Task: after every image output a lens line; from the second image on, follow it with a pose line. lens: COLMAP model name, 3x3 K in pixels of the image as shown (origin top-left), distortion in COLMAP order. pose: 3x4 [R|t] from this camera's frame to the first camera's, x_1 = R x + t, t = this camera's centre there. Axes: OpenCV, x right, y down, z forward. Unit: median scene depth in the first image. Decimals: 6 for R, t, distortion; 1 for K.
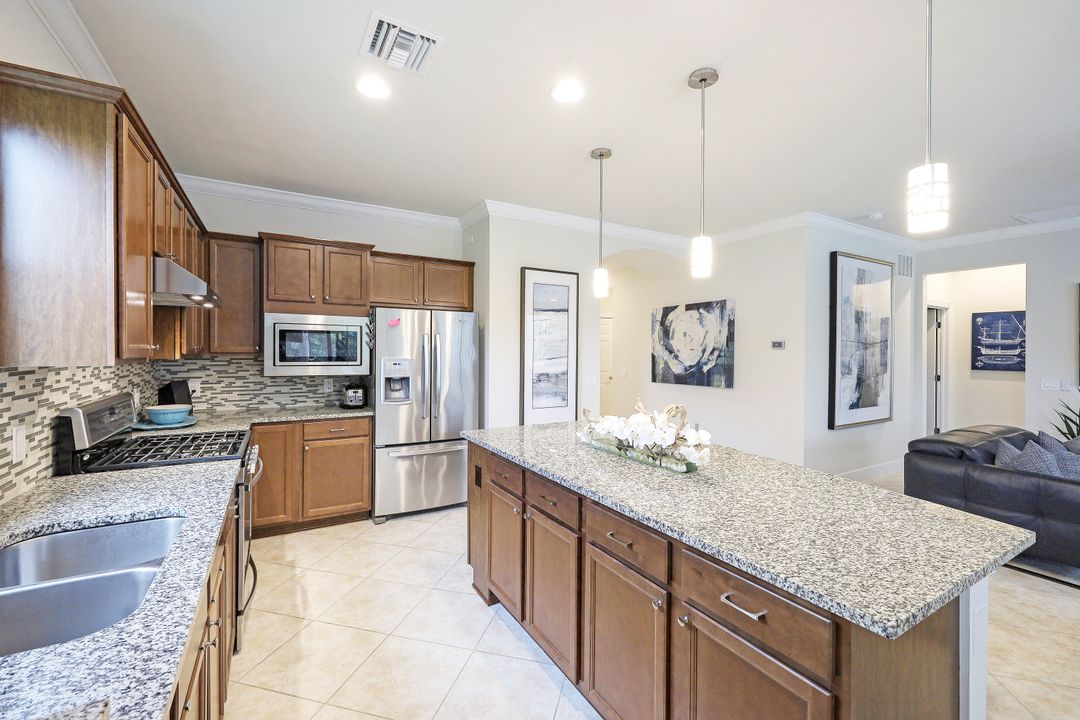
lens RADIAL K [[446.4, 0, 536.9], [0, 446.4, 355.9], [0, 0, 1]] dist [0.001095, 0.000488]
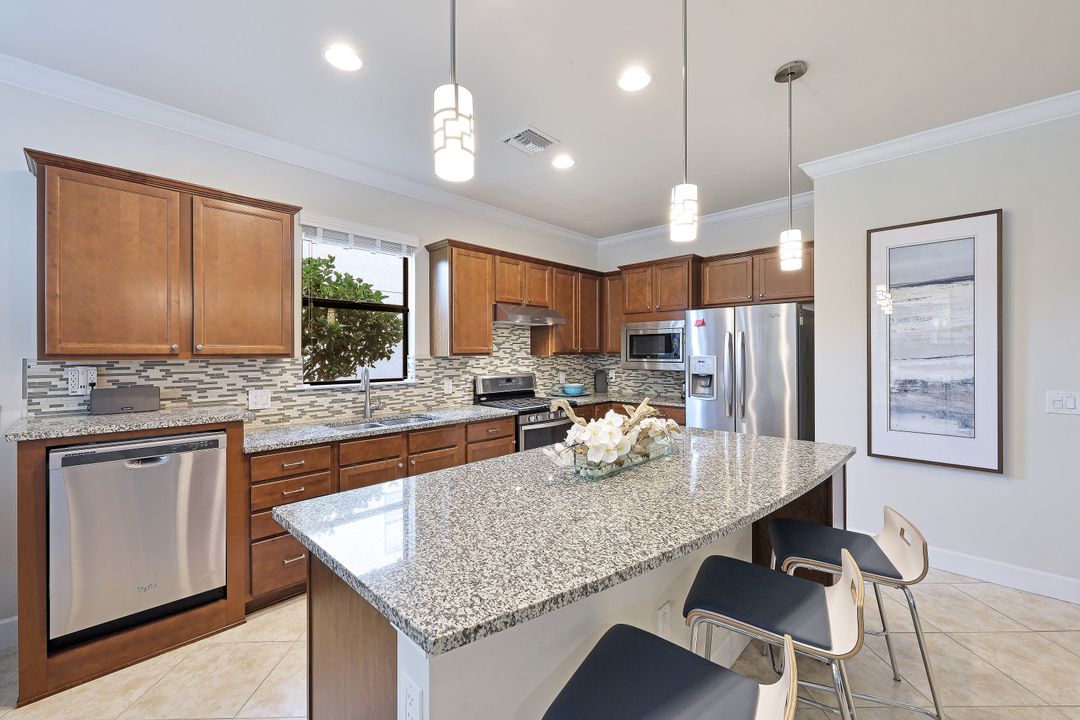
lens RADIAL K [[446.4, 0, 538.4], [0, 446.4, 355.0], [0, 0, 1]] dist [0.001095, 0.000488]
pose [[0.260957, -0.002990, -0.965346, 0.608156], [-0.005759, 0.999973, -0.004654, 0.009488], [0.965333, 0.006774, 0.260933, 0.348480]]
